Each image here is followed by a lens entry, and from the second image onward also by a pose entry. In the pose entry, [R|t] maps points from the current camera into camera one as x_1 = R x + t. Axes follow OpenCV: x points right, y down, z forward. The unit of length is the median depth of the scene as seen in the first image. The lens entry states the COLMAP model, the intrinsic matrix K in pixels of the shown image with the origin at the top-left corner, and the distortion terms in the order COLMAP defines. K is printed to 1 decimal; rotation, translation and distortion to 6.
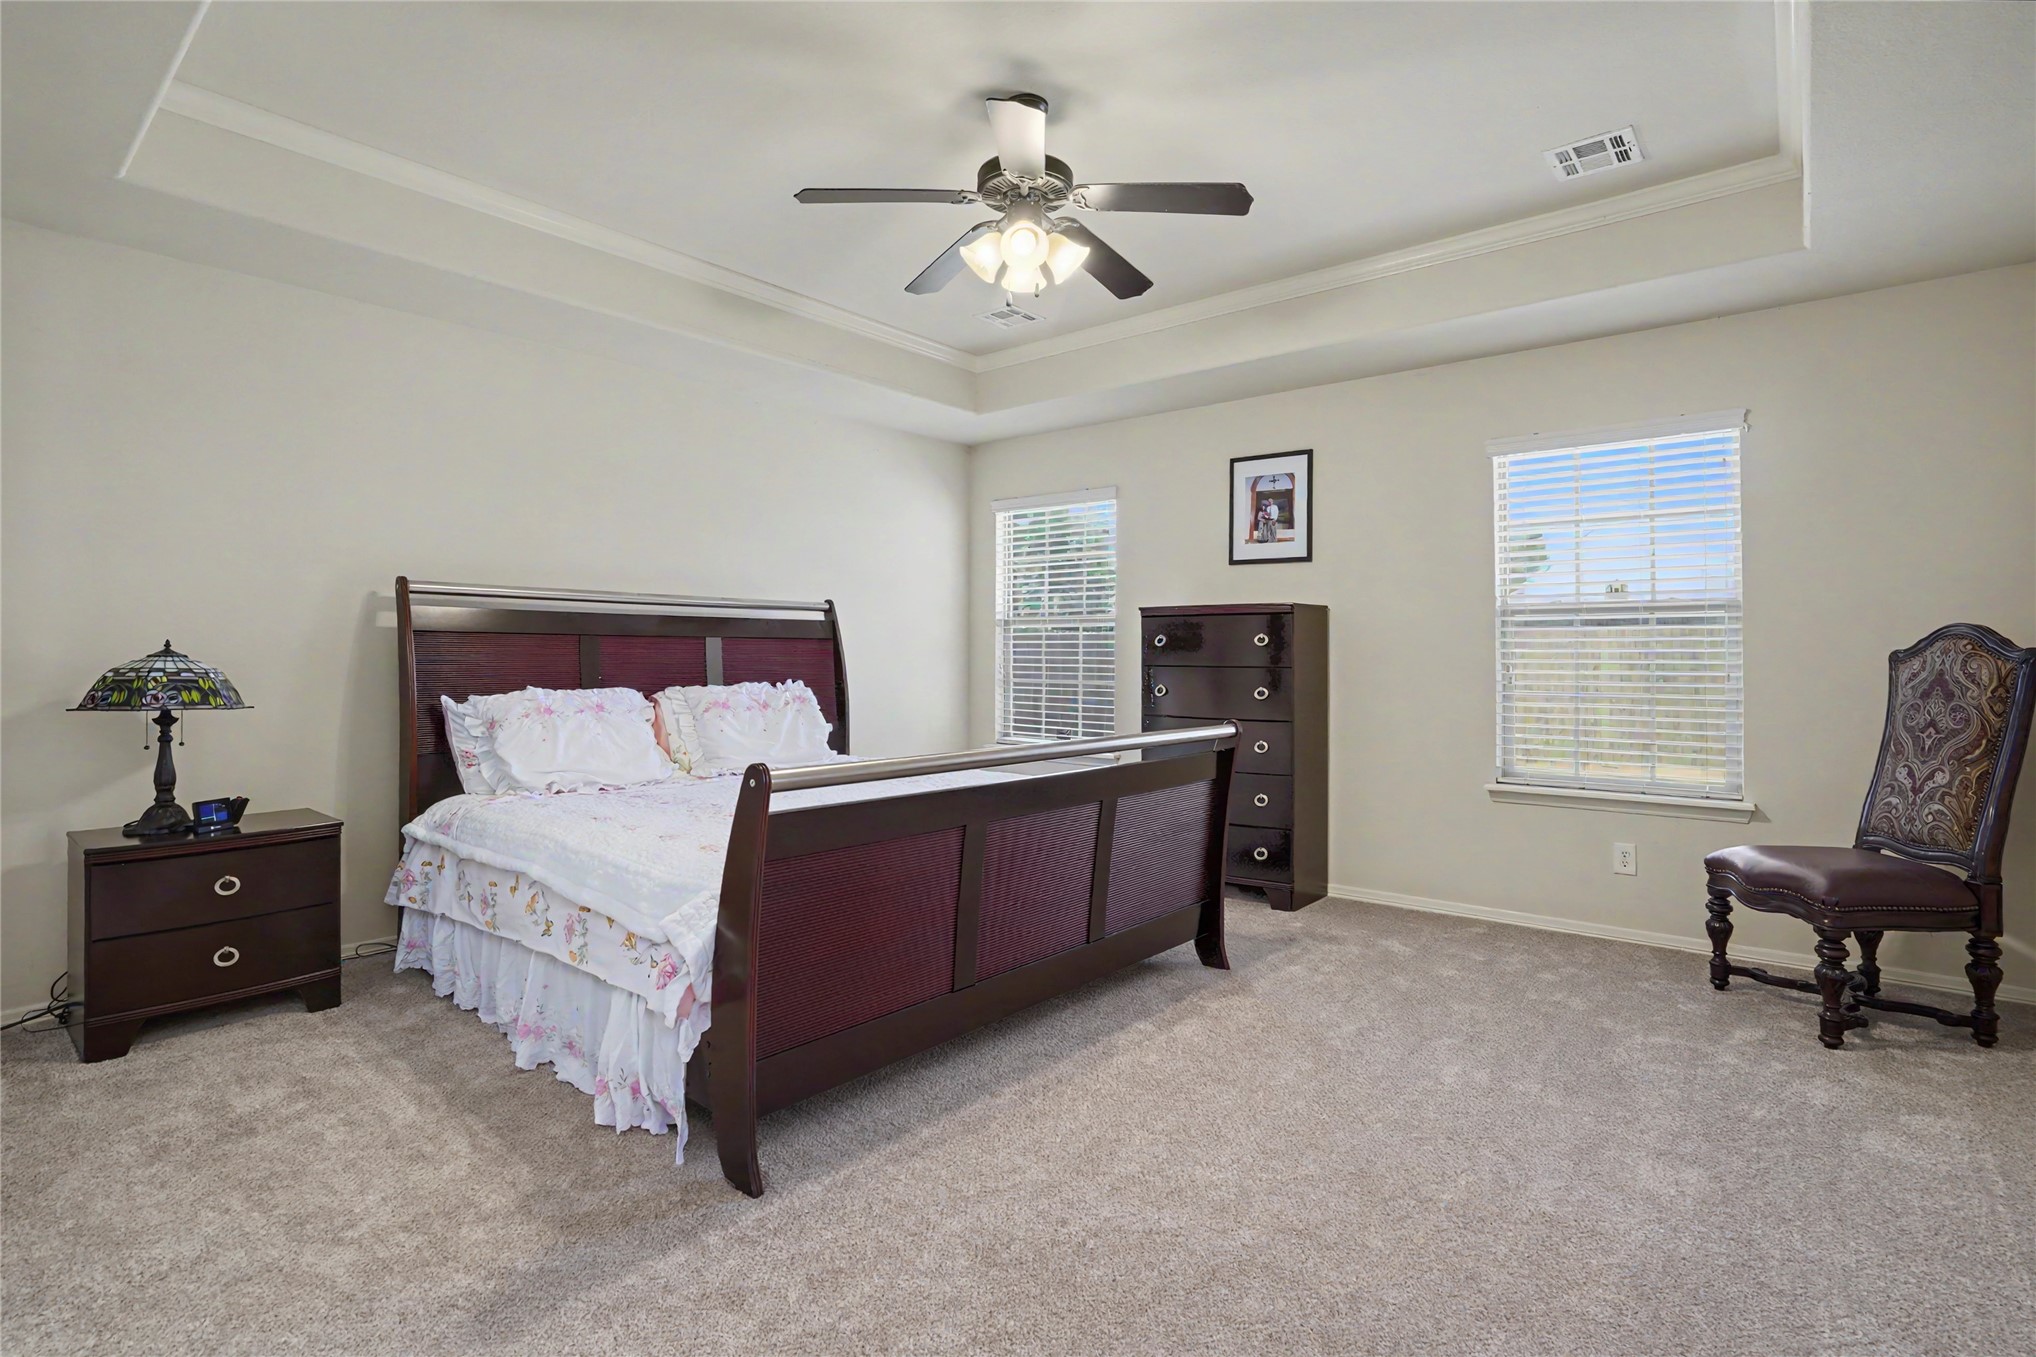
lens RADIAL K [[968.1, 0, 1015.2], [0, 968.1, 671.9], [0, 0, 1]] dist [-0.056584, 0.022281]
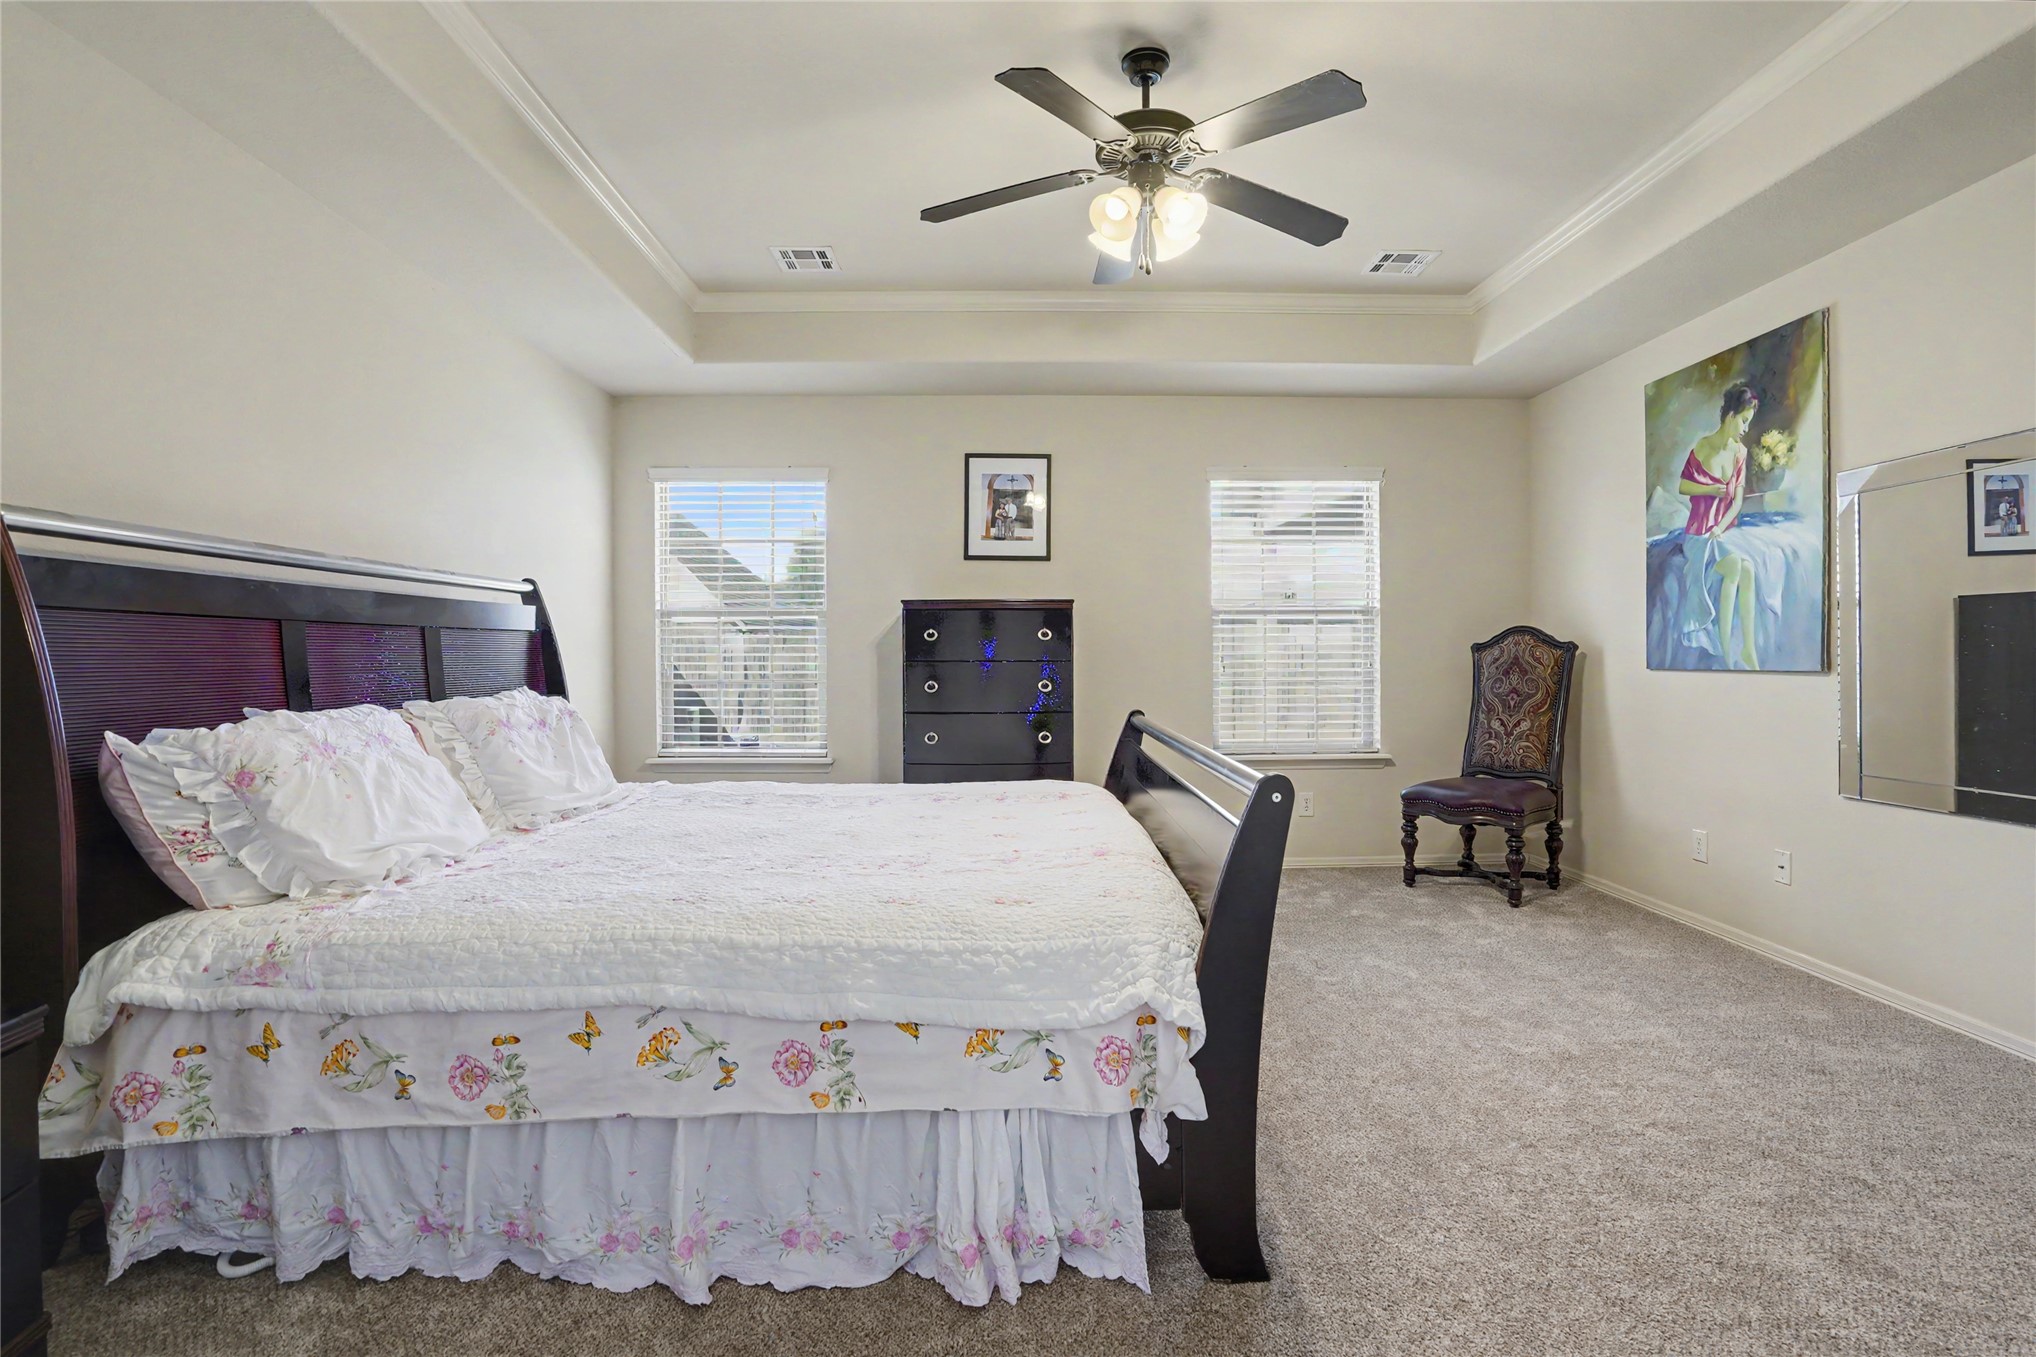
lens RADIAL K [[953.6, 0, 1048.2], [0, 953.6, 698.8], [0, 0, 1]] dist [-0.058035, 0.020732]
pose [[0.758458, -0.038011, 0.650613, -0.504982], [0.018618, 0.999154, 0.036669, -0.001665], [-0.651456, -0.015699, 0.758524, 0.267115]]
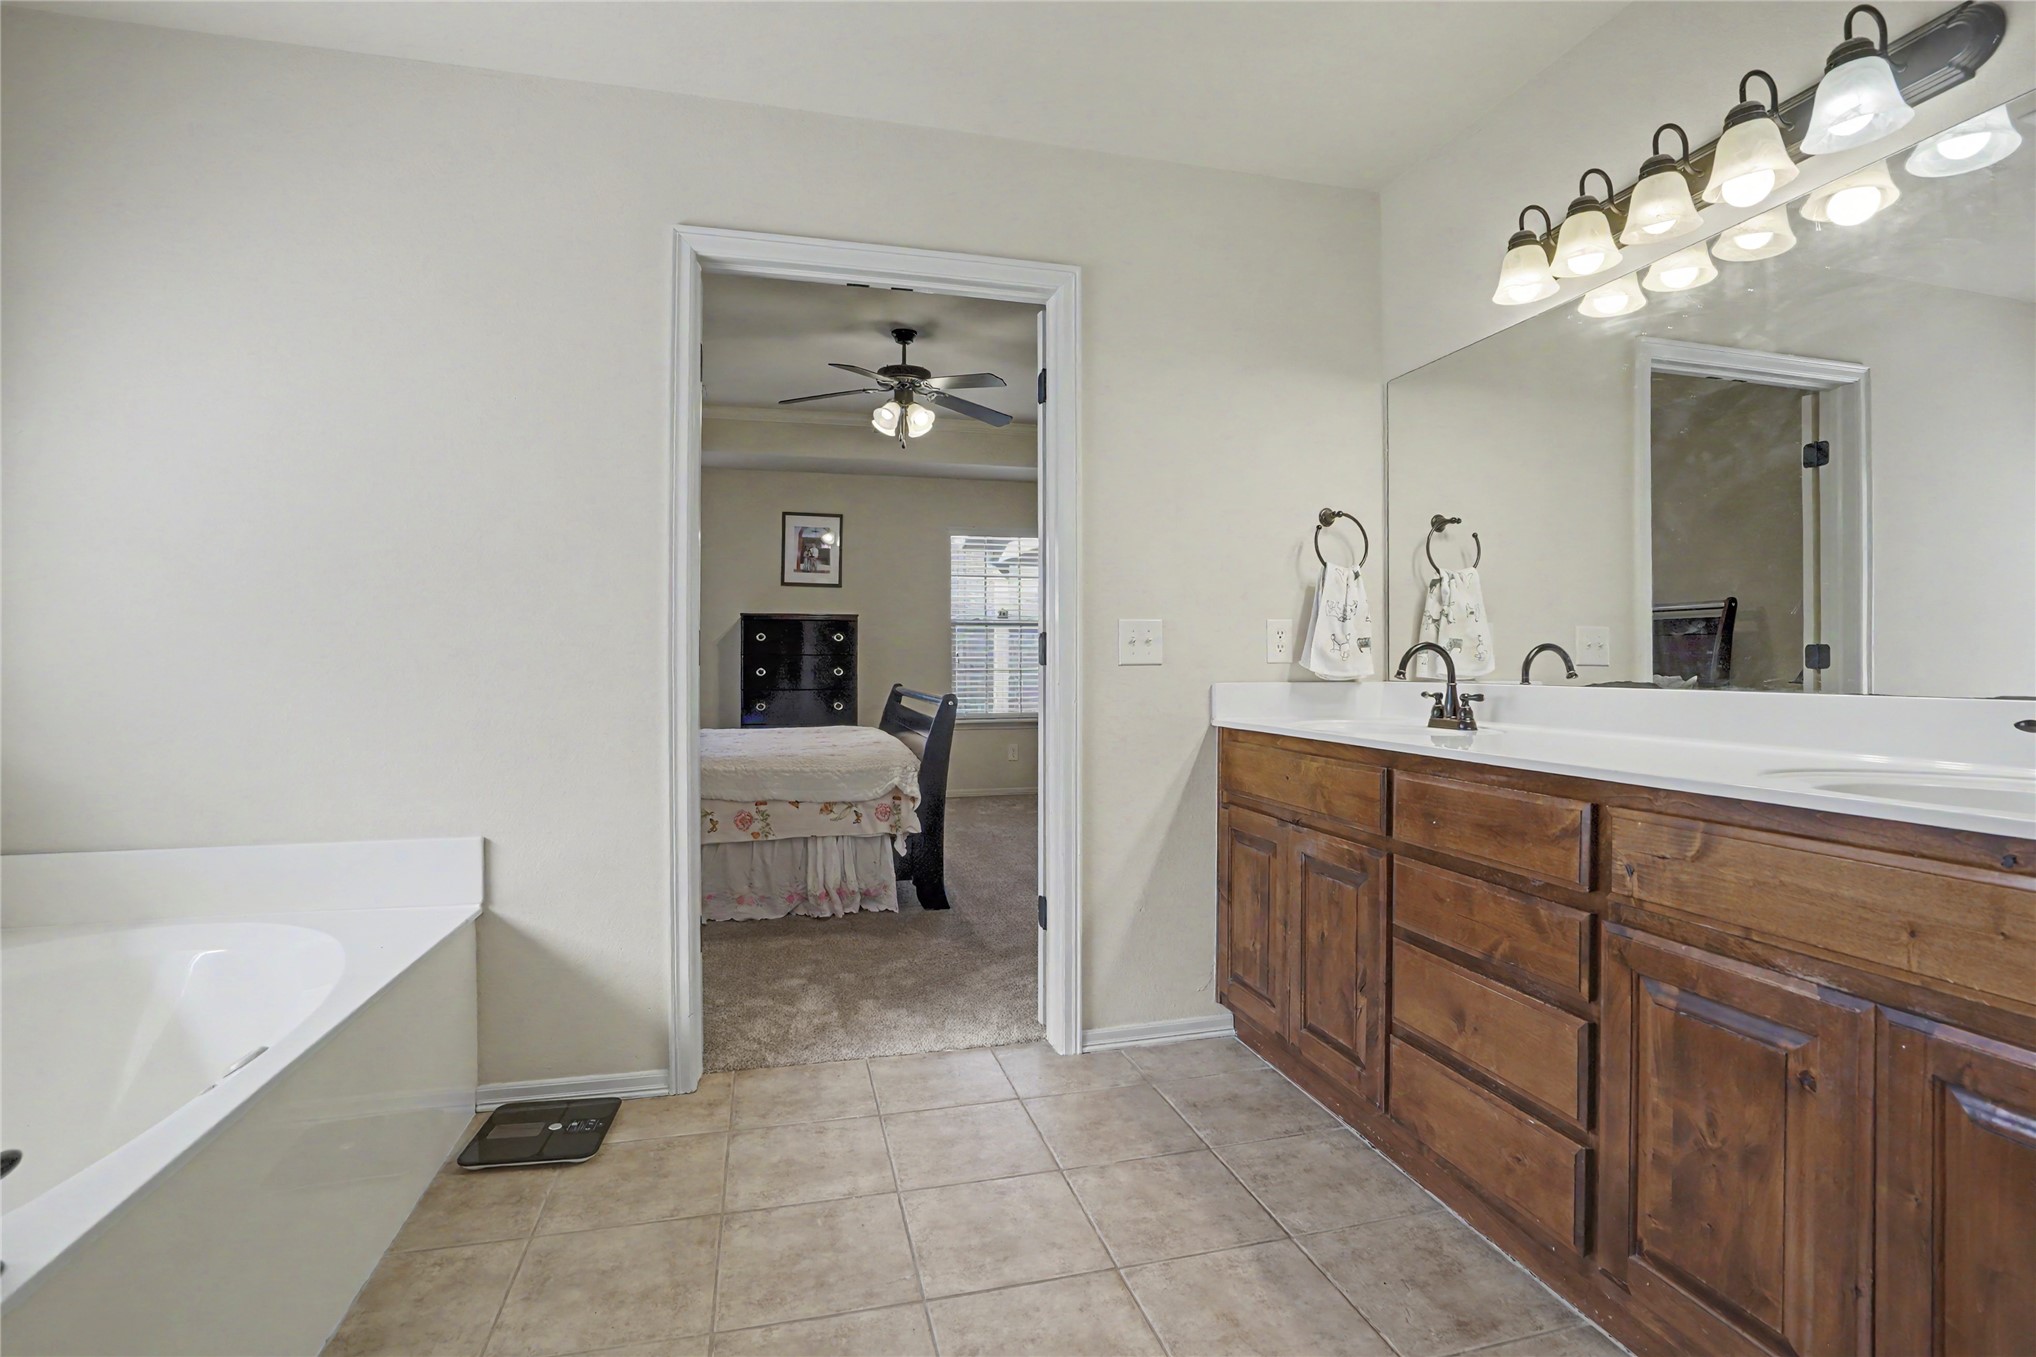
lens RADIAL K [[968.1, 0, 1015.2], [0, 968.1, 671.9], [0, 0, 1]] dist [-0.056584, 0.022281]
pose [[0.613671, -0.010179, 0.789496, -0.984444], [0.012401, 0.999918, 0.003253, 0.025436], [-0.789464, 0.007794, 0.613747, -0.224703]]
